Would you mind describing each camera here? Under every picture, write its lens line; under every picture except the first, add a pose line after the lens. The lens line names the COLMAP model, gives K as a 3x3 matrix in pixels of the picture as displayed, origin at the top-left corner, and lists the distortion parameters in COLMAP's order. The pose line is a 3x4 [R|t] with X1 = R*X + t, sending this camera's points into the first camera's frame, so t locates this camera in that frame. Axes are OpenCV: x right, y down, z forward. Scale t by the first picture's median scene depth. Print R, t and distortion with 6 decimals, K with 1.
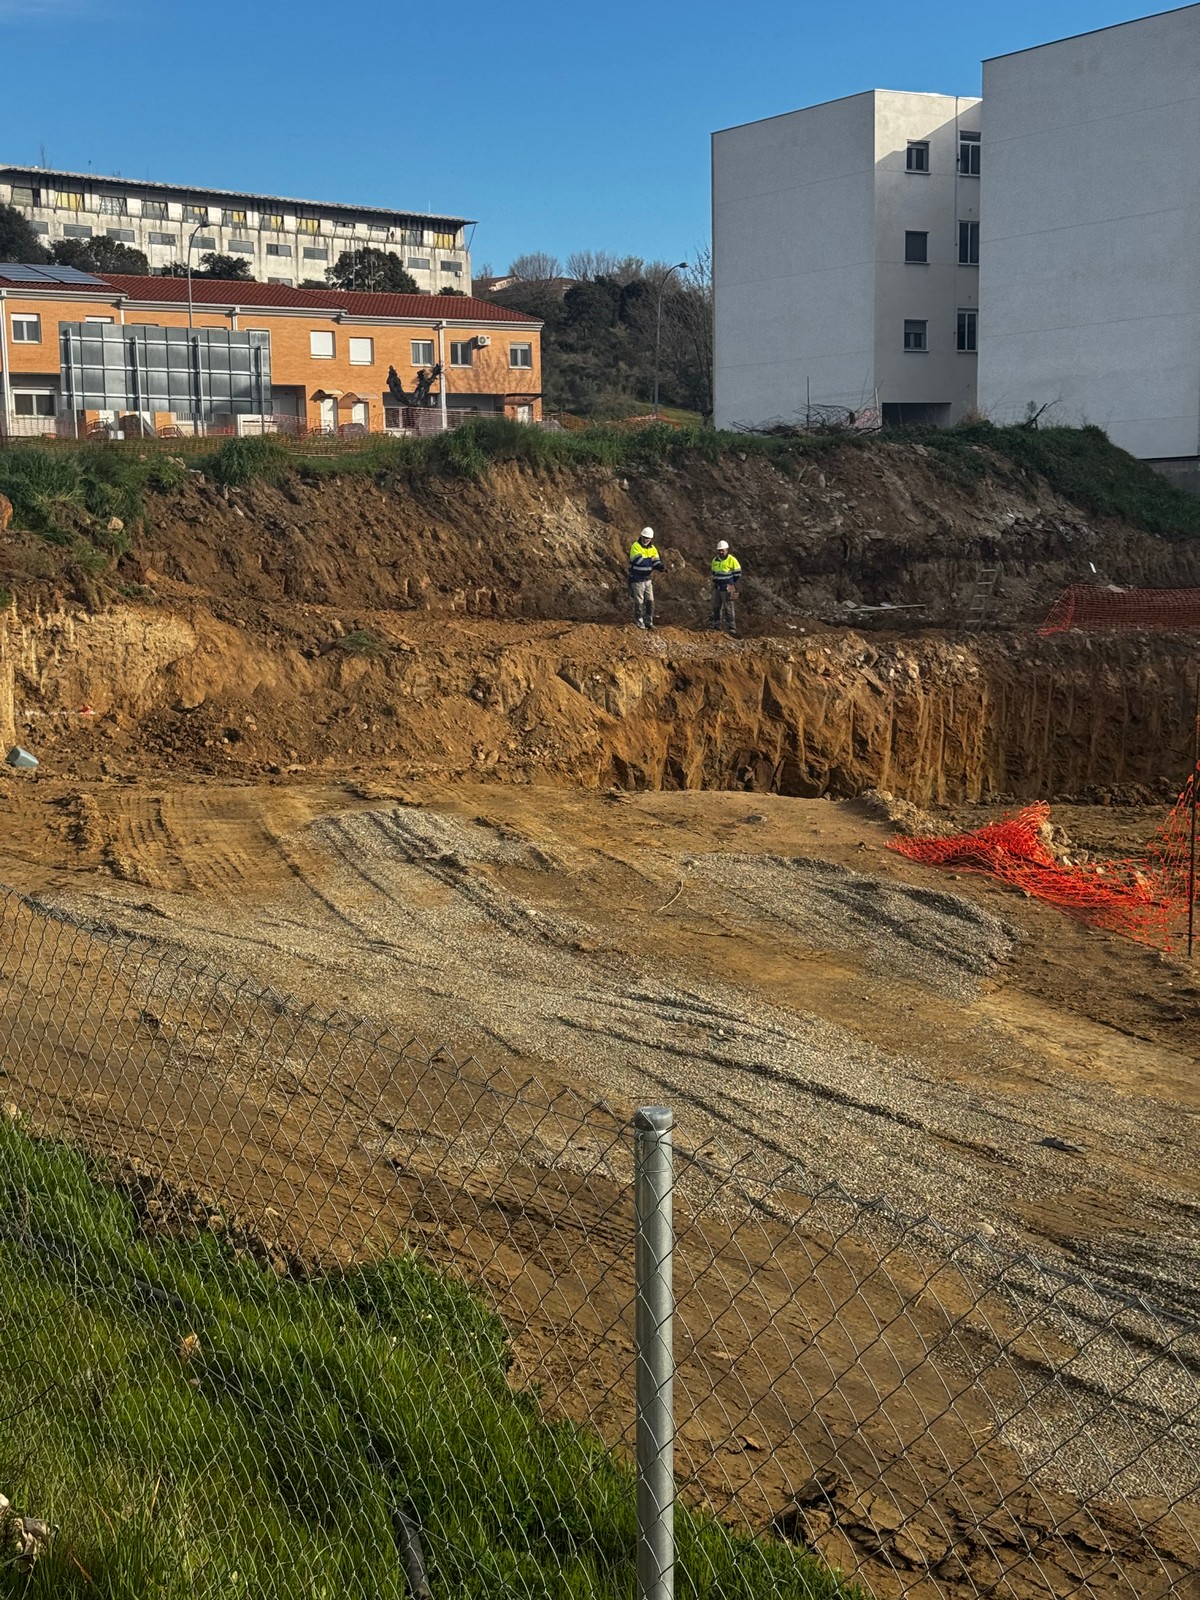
lens RADIAL K [[2232.4, 0, 600.6], [0, 2232.4, 814.9], [0, 0, 1]] dist [0.147418, -0.226027]
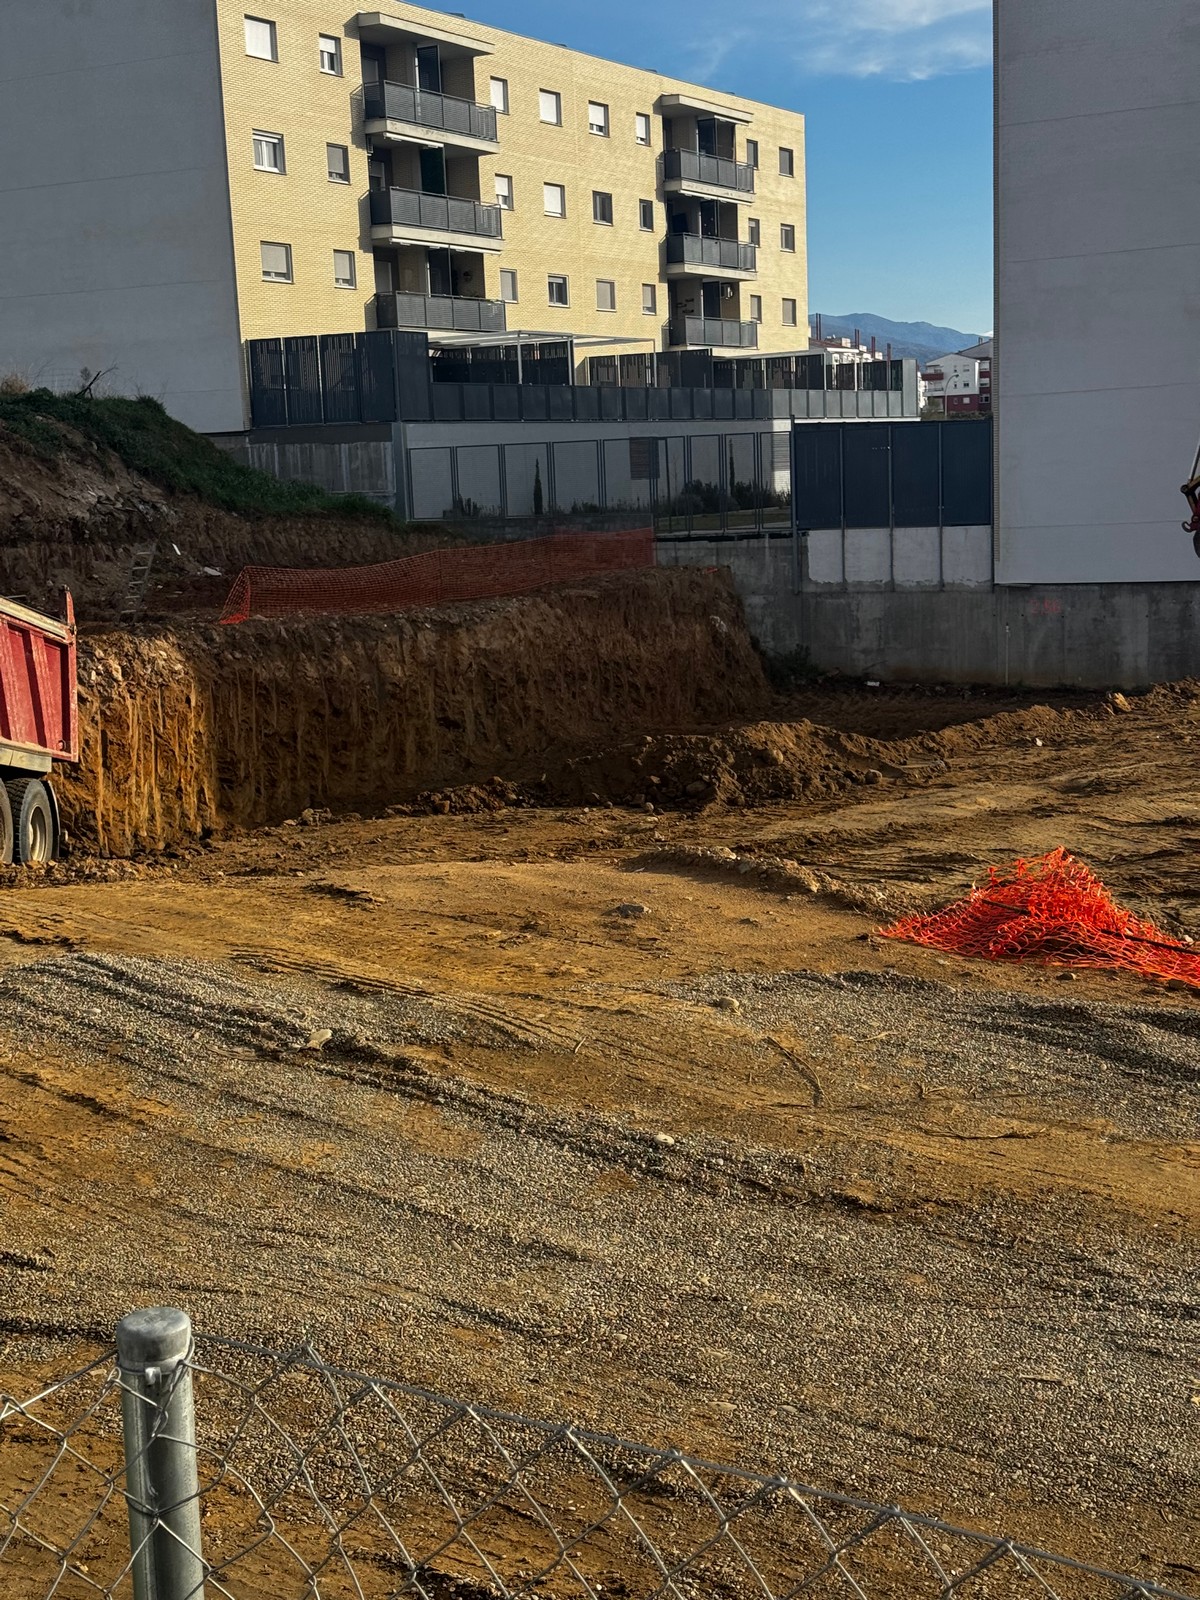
lens RADIAL K [[2226.9, 0, 600.0], [0, 2226.9, 800.0], [0, 0, 1]] dist [0.199097, -0.334935]
pose [[0.883435, -0.085651, 0.460659, -0.090661], [0.085570, 0.996109, 0.021105, -0.016859], [-0.460674, 0.020774, 0.887326, 0.145705]]
